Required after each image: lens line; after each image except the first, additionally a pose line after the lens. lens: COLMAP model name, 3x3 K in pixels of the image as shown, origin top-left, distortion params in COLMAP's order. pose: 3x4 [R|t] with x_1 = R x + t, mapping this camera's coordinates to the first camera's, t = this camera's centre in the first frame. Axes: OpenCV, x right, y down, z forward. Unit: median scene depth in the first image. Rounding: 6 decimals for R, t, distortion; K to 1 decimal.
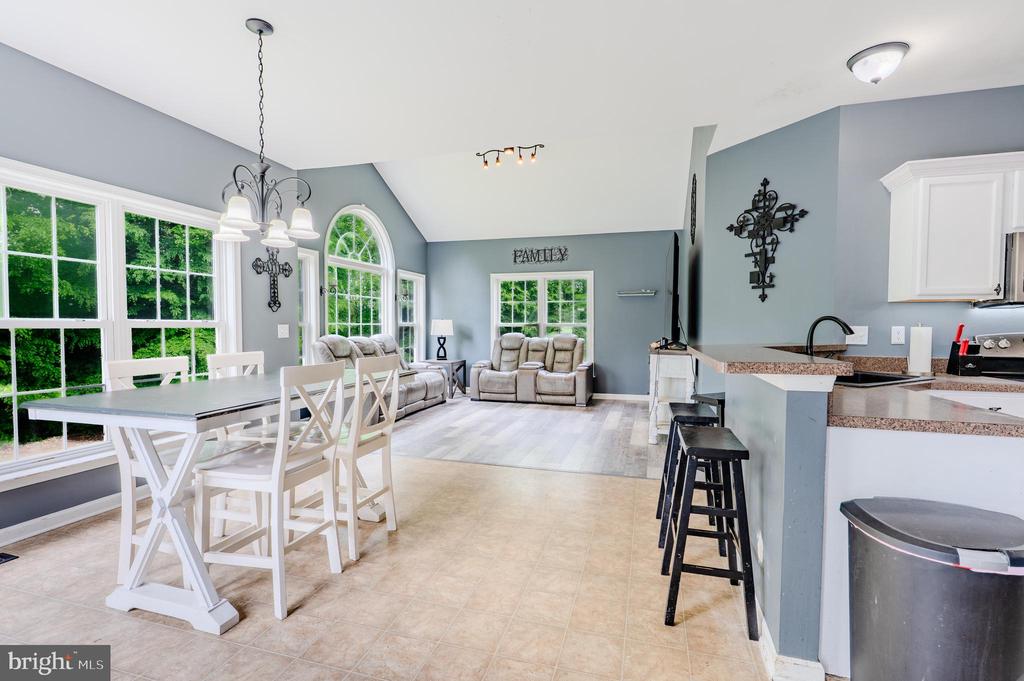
lens RADIAL K [[460.7, 0, 513.1], [0, 460.7, 339.3], [0, 0, 1]] dist [0.000632, -0.000043]
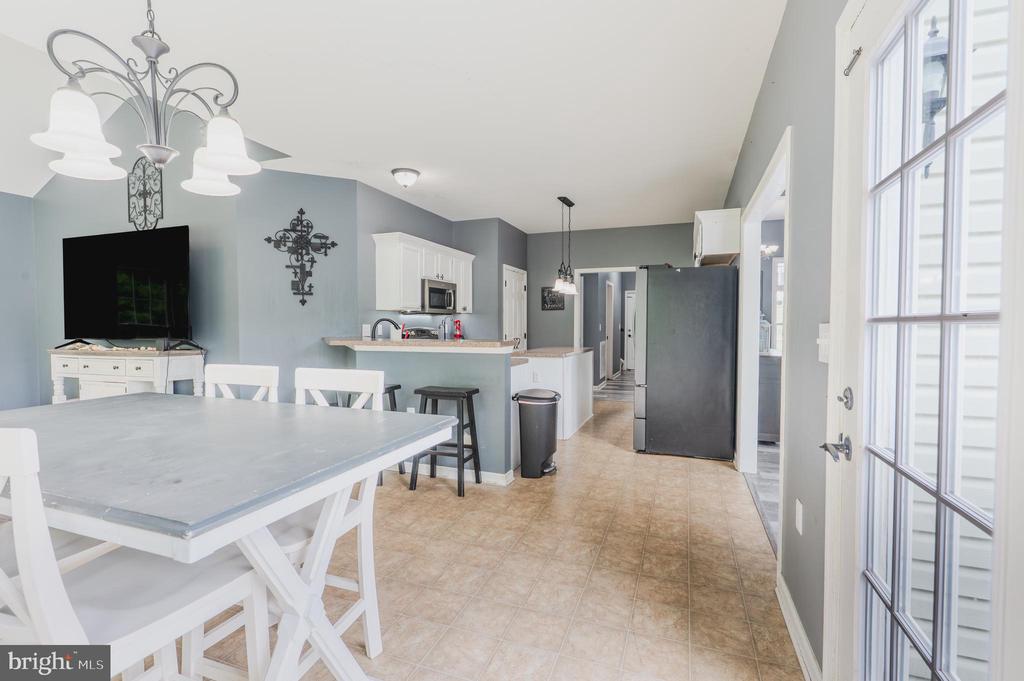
lens RADIAL K [[460.7, 0, 515.4], [0, 460.7, 338.4], [0, 0, 1]] dist [0.000632, -0.000043]
pose [[0.060632, -0.031848, 0.997652, -0.705882], [0.035459, 0.998929, 0.029734, -0.008465], [-0.997530, 0.033573, 0.061696, 0.350133]]
